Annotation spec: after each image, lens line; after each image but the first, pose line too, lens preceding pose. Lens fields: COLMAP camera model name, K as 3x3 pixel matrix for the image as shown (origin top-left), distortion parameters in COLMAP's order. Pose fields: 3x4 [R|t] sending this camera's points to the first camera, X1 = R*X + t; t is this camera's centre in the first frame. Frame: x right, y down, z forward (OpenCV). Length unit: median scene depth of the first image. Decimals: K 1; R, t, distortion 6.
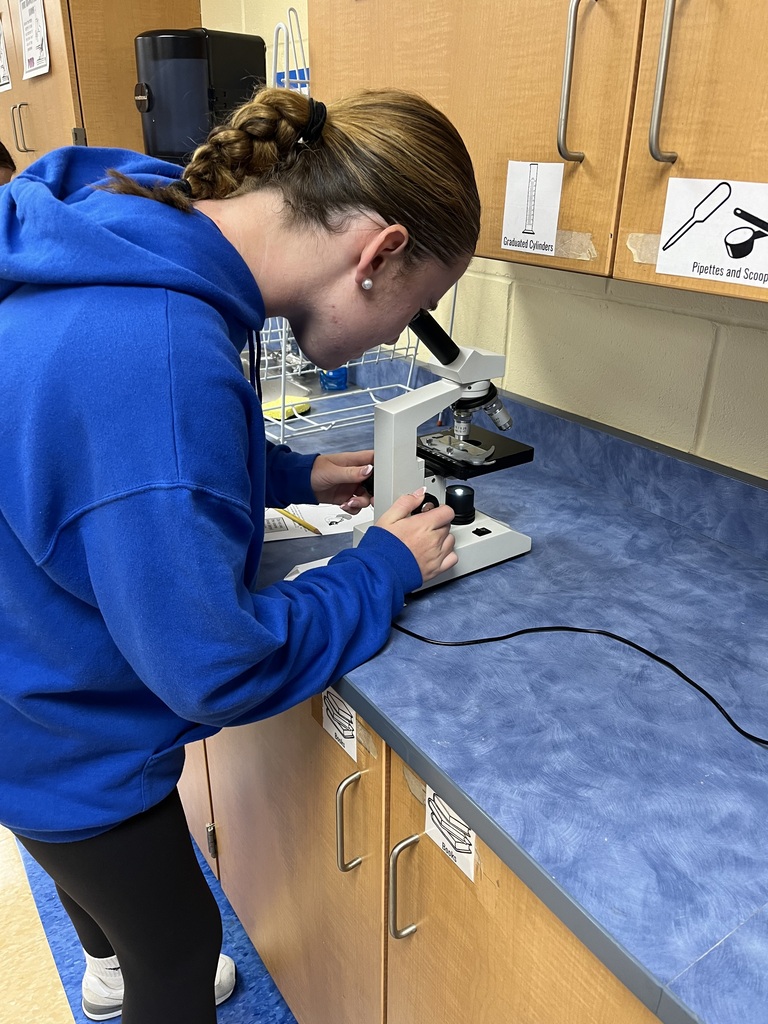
lens RADIAL K [[778.5, 0, 384.0], [0, 778.5, 512.0], [0, 0, 1]] dist [0.081923, -0.098020]
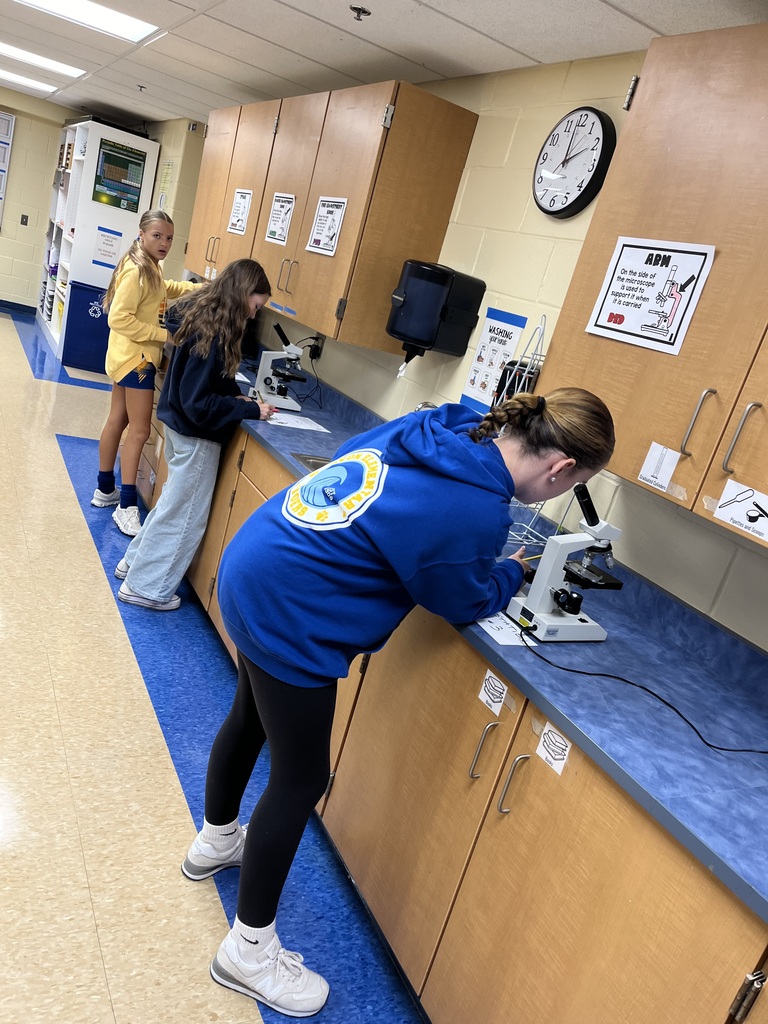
lens RADIAL K [[767.6, 0, 384.0], [0, 767.6, 512.0], [0, 0, 1]] dist [0.003979, 0.094385]
pose [[0.960266, 0.276601, -0.037165, -0.332945], [-0.279044, 0.949236, -0.145207, 0.182129], [-0.004886, 0.149808, 0.988703, -0.809987]]
